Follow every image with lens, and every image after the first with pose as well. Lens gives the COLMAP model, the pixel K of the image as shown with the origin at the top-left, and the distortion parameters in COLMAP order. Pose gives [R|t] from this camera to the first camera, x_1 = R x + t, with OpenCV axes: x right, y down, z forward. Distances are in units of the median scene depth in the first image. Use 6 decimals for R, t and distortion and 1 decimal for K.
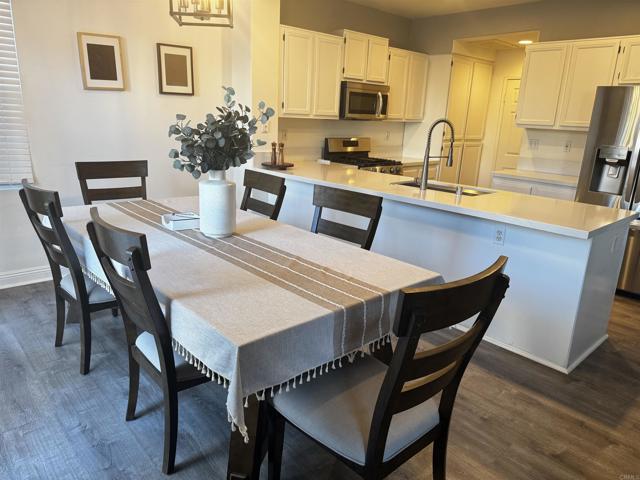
lens RADIAL K [[452.8, 0, 319.5], [0, 452.8, 242.1], [0, 0, 1]] dist [0.036081, -0.040760]
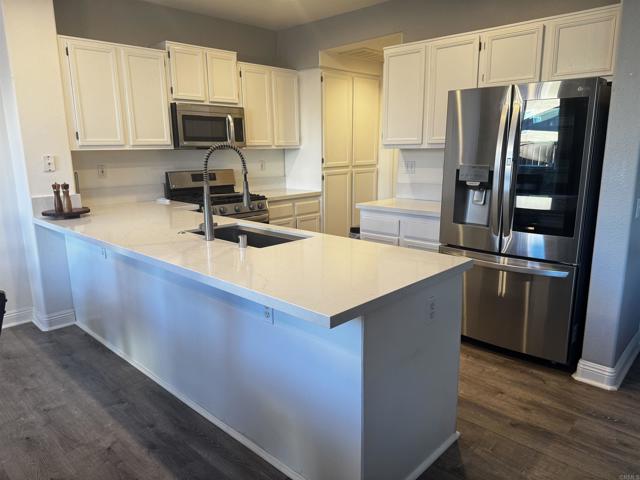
lens RADIAL K [[452.8, 0, 322.9], [0, 452.8, 241.9], [0, 0, 1]] dist [0.036081, -0.040760]
pose [[0.996868, -0.063144, 0.047609, 0.260423], [0.066098, 0.995806, -0.063257, -0.036417], [-0.043415, 0.066206, 0.996861, 0.186971]]
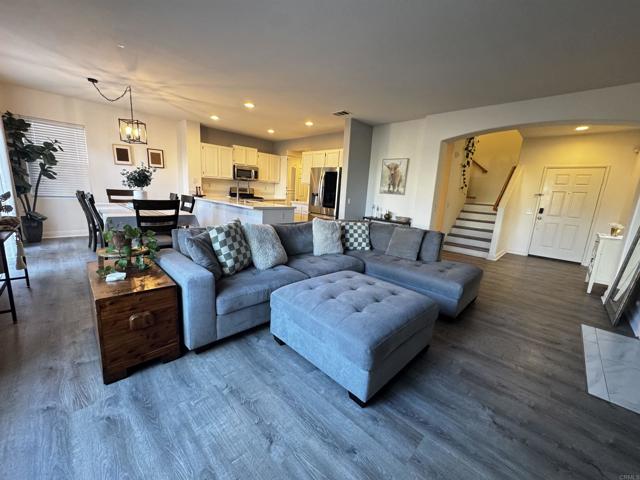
lens RADIAL K [[255.0, 0, 325.3], [0, 255.0, 240.3], [0, 0, 1]] dist [-0.004257, 0.000585]
pose [[0.998271, 0.003810, 0.058652, 0.462899], [0.000783, 0.996946, -0.078084, 0.168574], [-0.058771, 0.077995, 0.995220, -0.388572]]
